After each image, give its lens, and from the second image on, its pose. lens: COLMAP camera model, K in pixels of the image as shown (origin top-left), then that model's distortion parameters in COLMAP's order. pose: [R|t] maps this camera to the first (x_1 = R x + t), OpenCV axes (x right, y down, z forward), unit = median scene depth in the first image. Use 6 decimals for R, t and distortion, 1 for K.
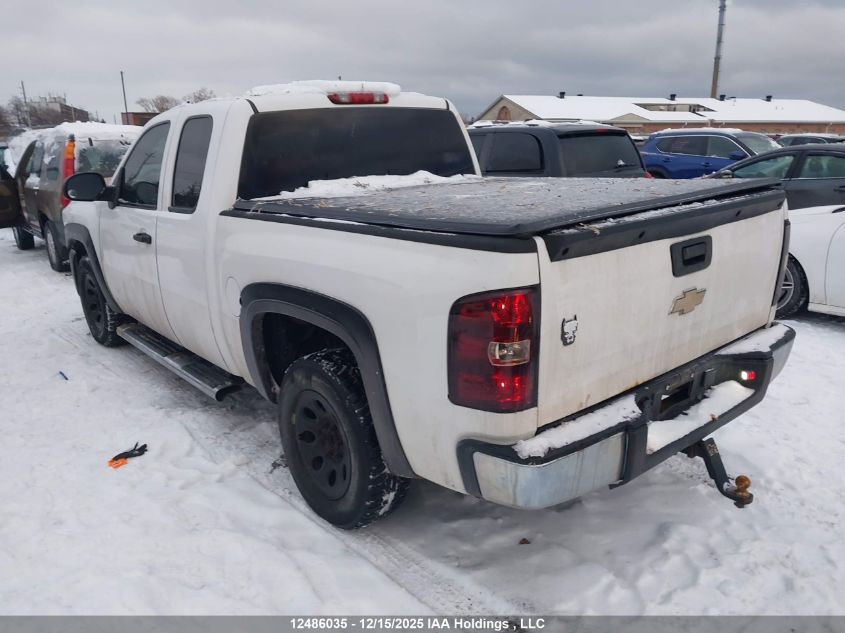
lens RADIAL K [[663.6, 0, 426.2], [0, 663.6, 316.7], [0, 0, 1]] dist [0.049643, -0.064675]
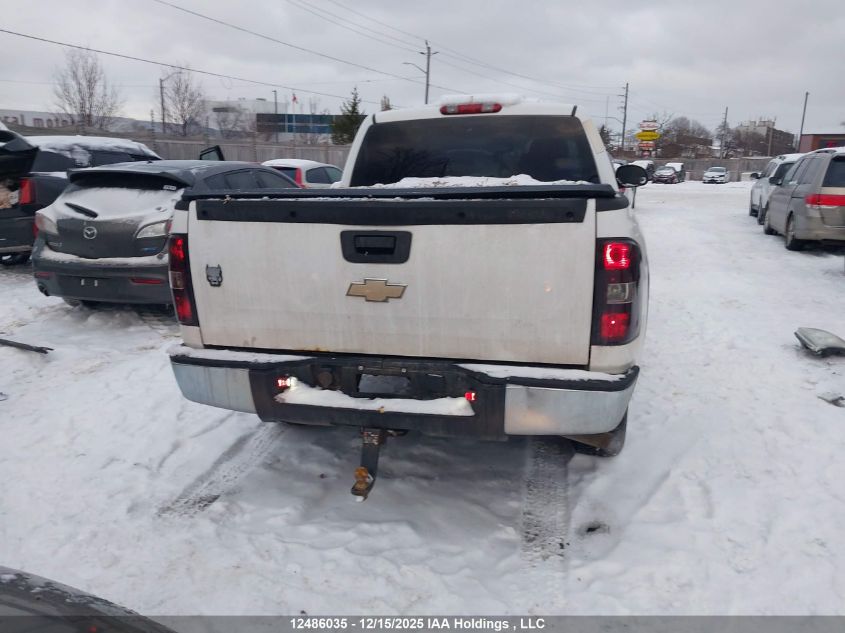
lens RADIAL K [[663.6, 0, 426.2], [0, 663.6, 316.7], [0, 0, 1]] dist [0.049643, -0.064675]
pose [[0.572077, 0.203219, -0.794626, 0.940832], [-0.226585, 0.970274, 0.085014, -0.066726], [0.788281, 0.131416, 0.601118, 0.329616]]
